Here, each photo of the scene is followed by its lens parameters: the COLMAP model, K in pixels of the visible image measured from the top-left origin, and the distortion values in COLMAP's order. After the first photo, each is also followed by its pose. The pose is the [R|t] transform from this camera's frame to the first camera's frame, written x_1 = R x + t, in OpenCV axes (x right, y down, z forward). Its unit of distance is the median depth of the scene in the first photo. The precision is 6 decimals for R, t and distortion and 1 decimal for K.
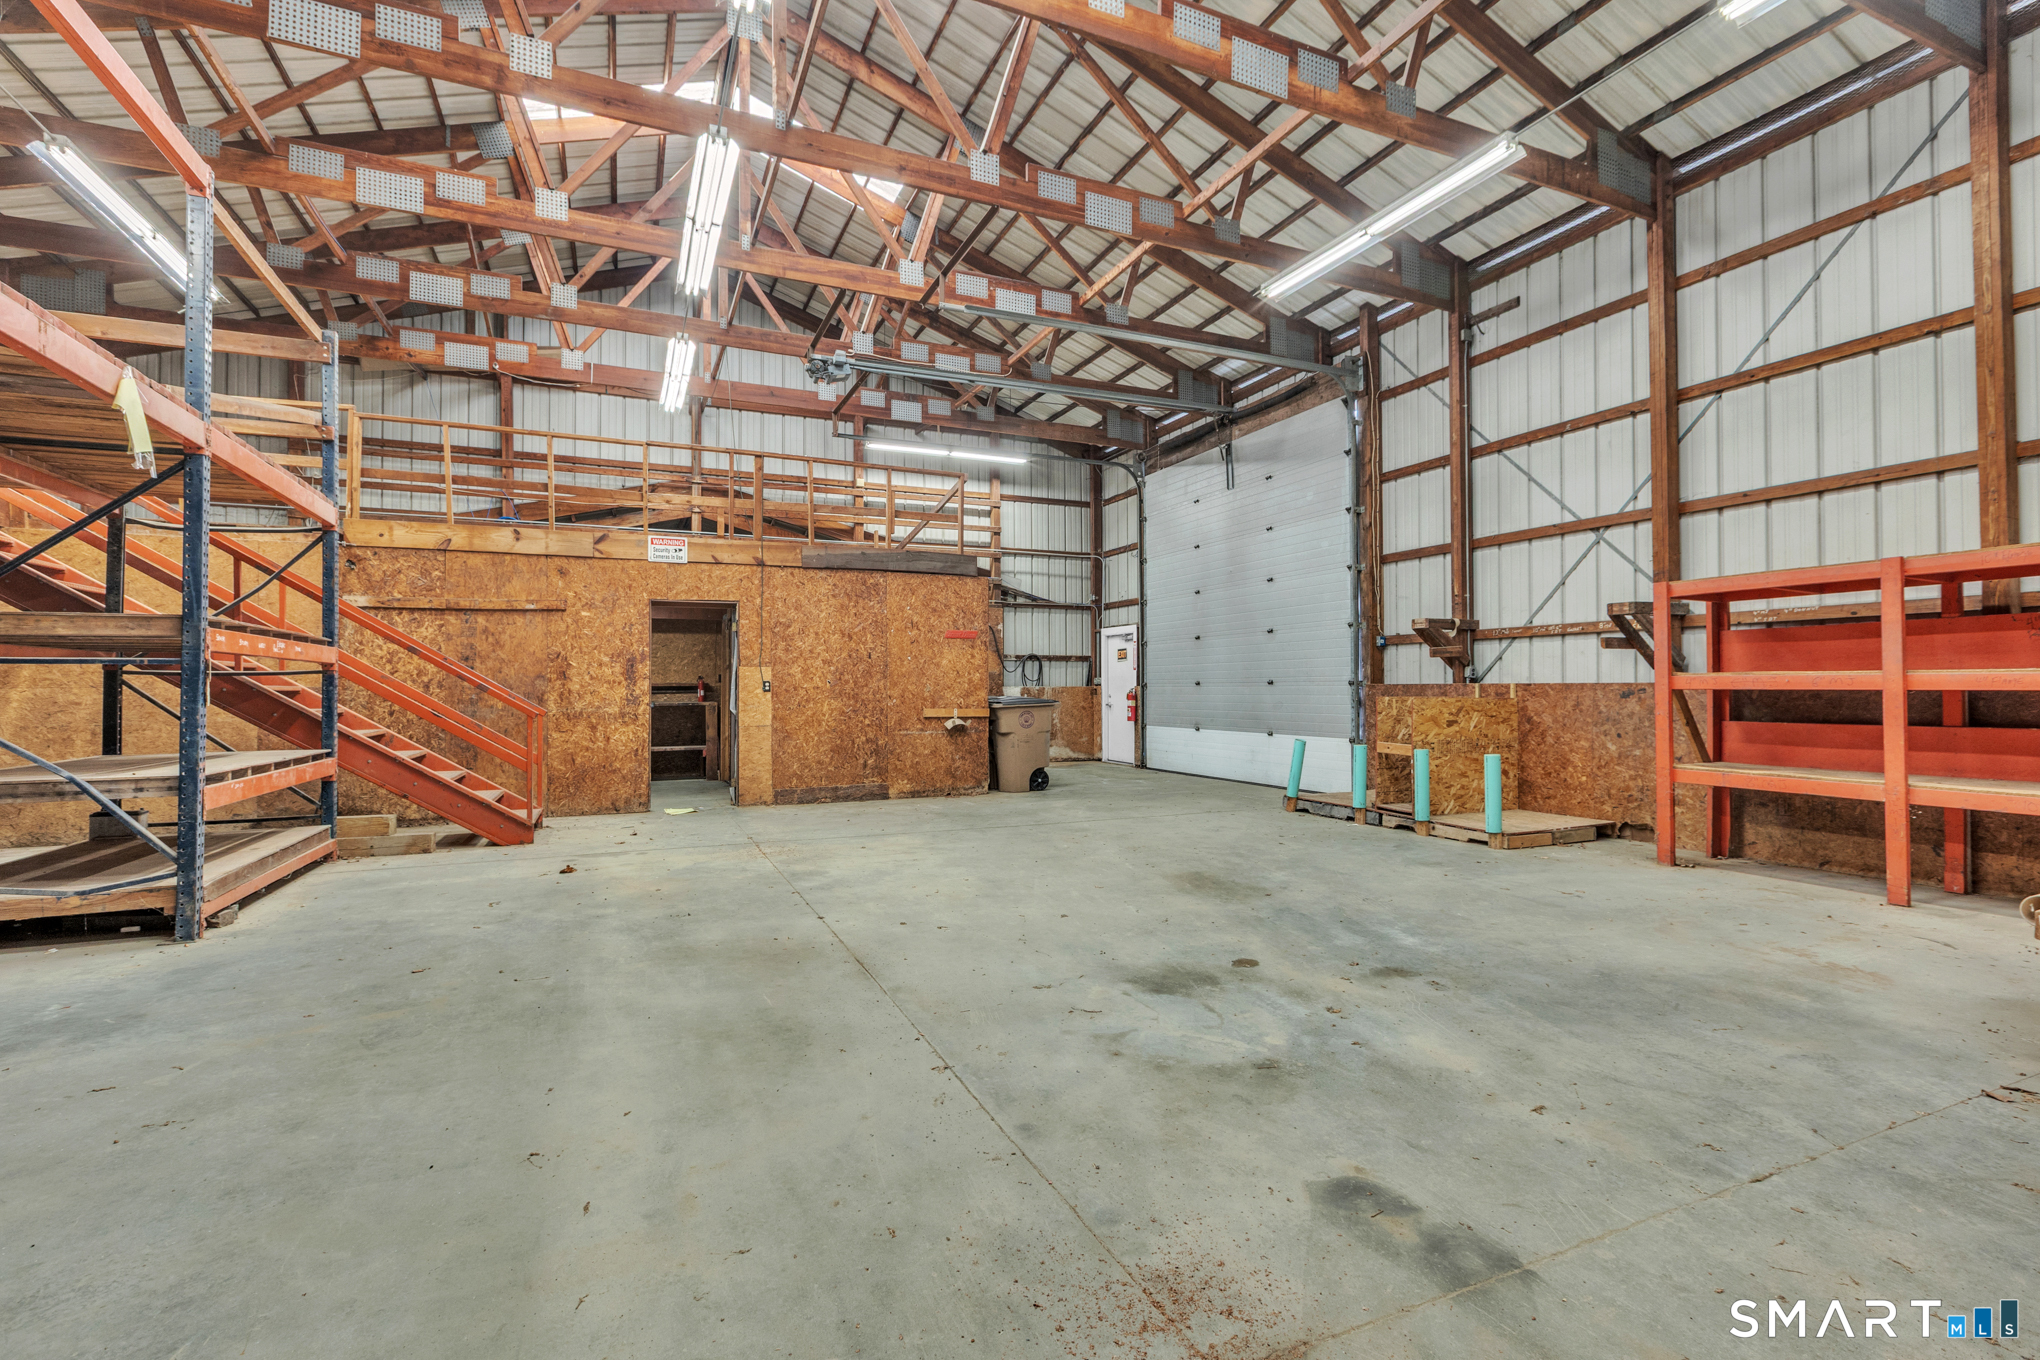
lens RADIAL K [[917.7, 0, 1032.2], [0, 917.7, 683.9], [0, 0, 1]] dist [0.000620, -0.001312]
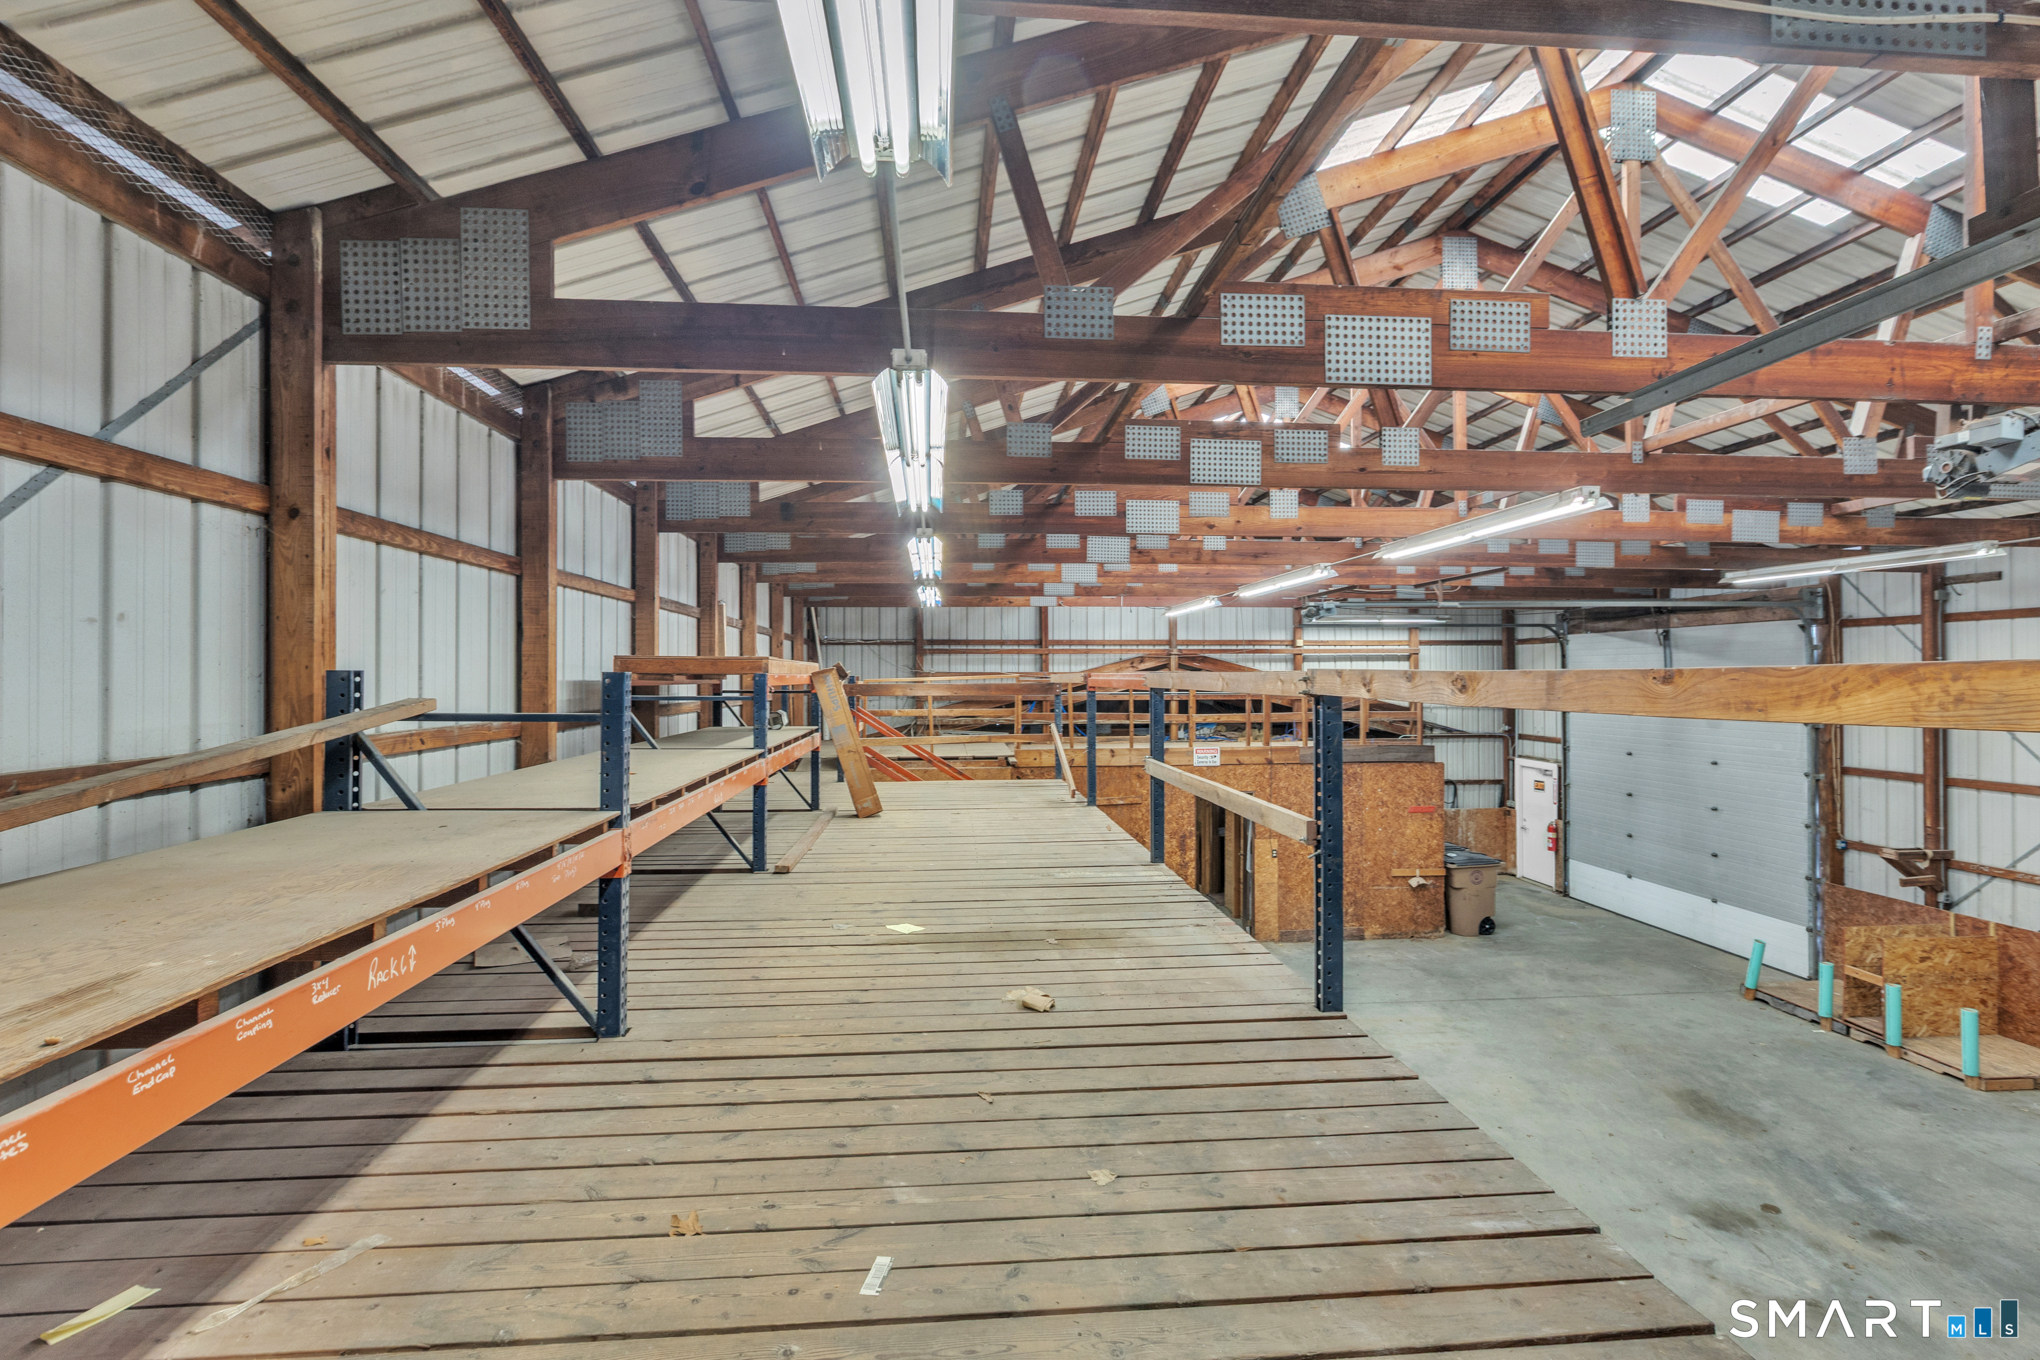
lens RADIAL K [[917.7, 0, 1017.9], [0, 917.7, 676.9], [0, 0, 1]] dist [0.000620, -0.001312]
pose [[0.943672, -0.000517, -0.330881, -0.196529], [0.003136, 0.999968, 0.007383, -0.263636], [0.330866, -0.008005, 0.943644, -0.383774]]
